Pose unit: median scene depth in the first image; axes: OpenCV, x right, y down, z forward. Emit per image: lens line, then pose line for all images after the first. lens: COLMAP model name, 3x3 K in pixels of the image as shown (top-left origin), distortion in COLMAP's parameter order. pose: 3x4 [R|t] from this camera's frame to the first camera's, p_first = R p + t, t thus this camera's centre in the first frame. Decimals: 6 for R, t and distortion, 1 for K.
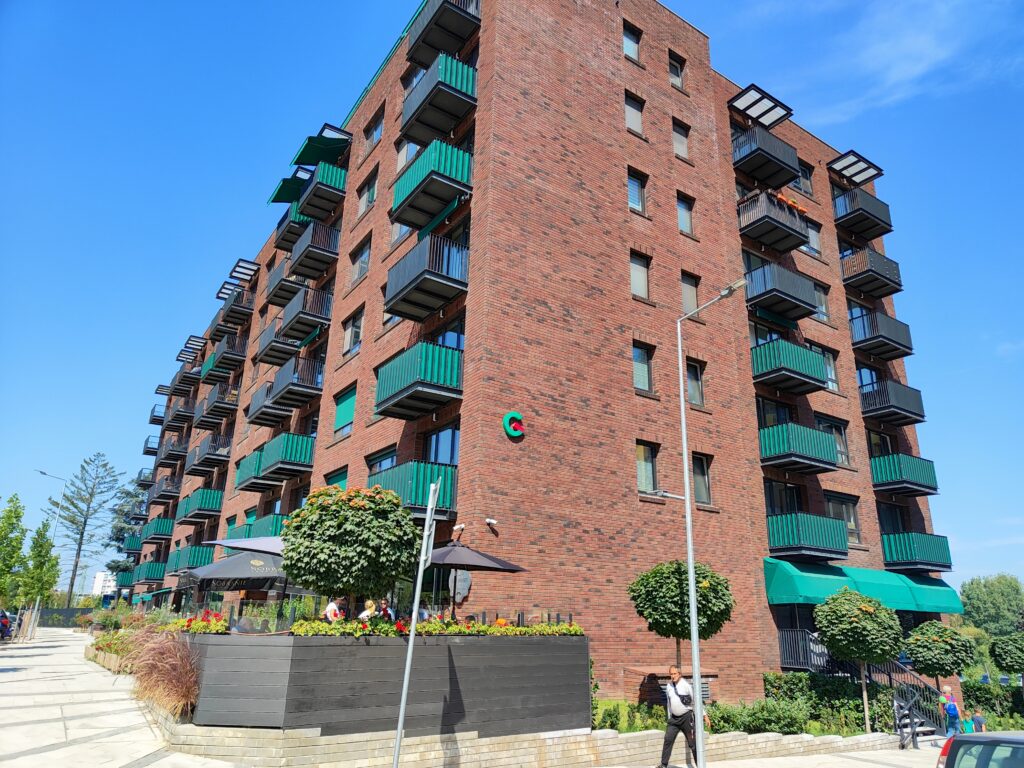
lens RADIAL K [[692.3, 0, 512.0], [0, 692.3, 384.0], [0, 0, 1]] dist [-0.003106, -0.000592]
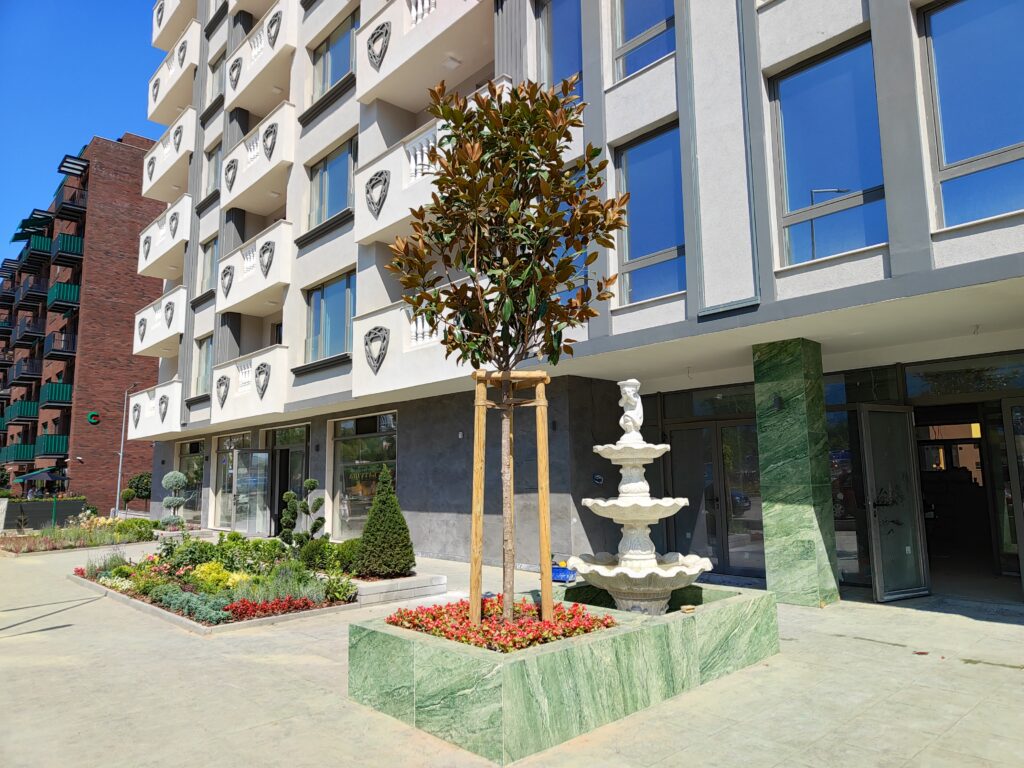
lens RADIAL K [[680.8, 0, 512.0], [0, 680.8, 384.0], [0, 0, 1]] dist [0.005815, 0.002963]
pose [[0.988302, -0.017415, 0.151509, 0.840677], [-0.010836, 0.982928, 0.183670, -0.392796], [-0.152121, -0.183163, 0.971242, -1.163978]]
